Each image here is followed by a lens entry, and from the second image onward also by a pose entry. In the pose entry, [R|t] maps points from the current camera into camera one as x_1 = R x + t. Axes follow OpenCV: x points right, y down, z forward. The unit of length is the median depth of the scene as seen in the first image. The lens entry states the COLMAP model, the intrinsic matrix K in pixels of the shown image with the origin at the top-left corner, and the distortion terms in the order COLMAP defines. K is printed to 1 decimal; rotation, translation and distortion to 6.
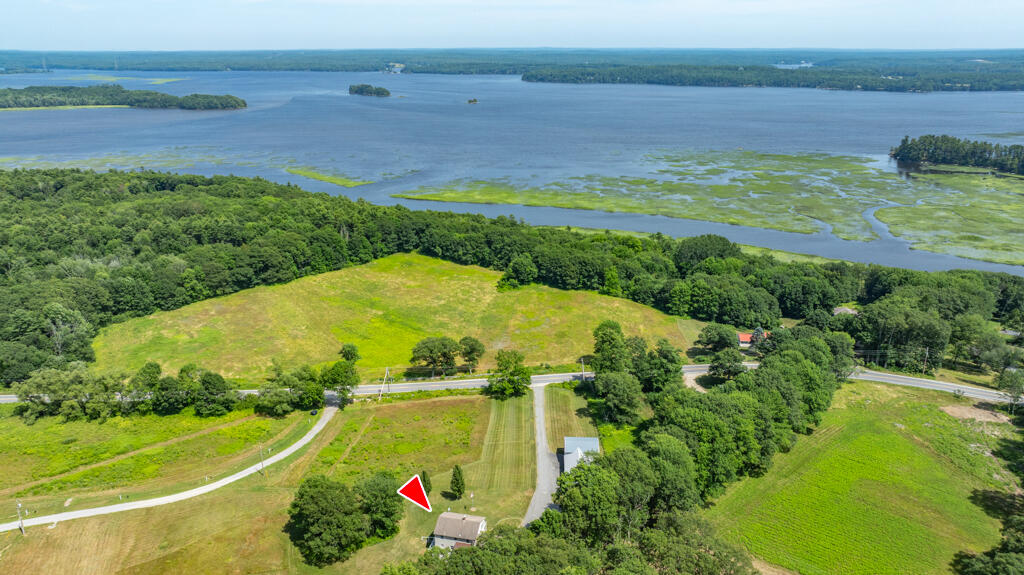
lens RADIAL K [[714.1, 0, 512.0], [0, 714.1, 287.5], [0, 0, 1]] dist [-0.044130, 0.044410]
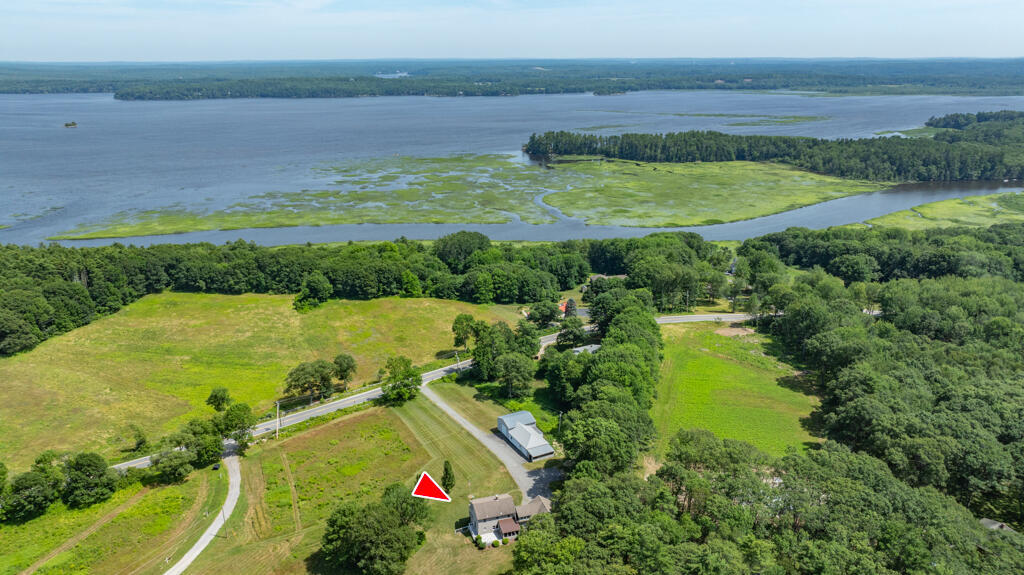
lens RADIAL K [[714.1, 0, 512.0], [0, 714.1, 287.5], [0, 0, 1]] dist [-0.044130, 0.044410]
pose [[0.861458, -0.158952, 0.482312, -0.204215], [0.166178, 0.985697, 0.028039, -0.007135], [-0.479870, 0.055995, 0.875551, 0.008647]]
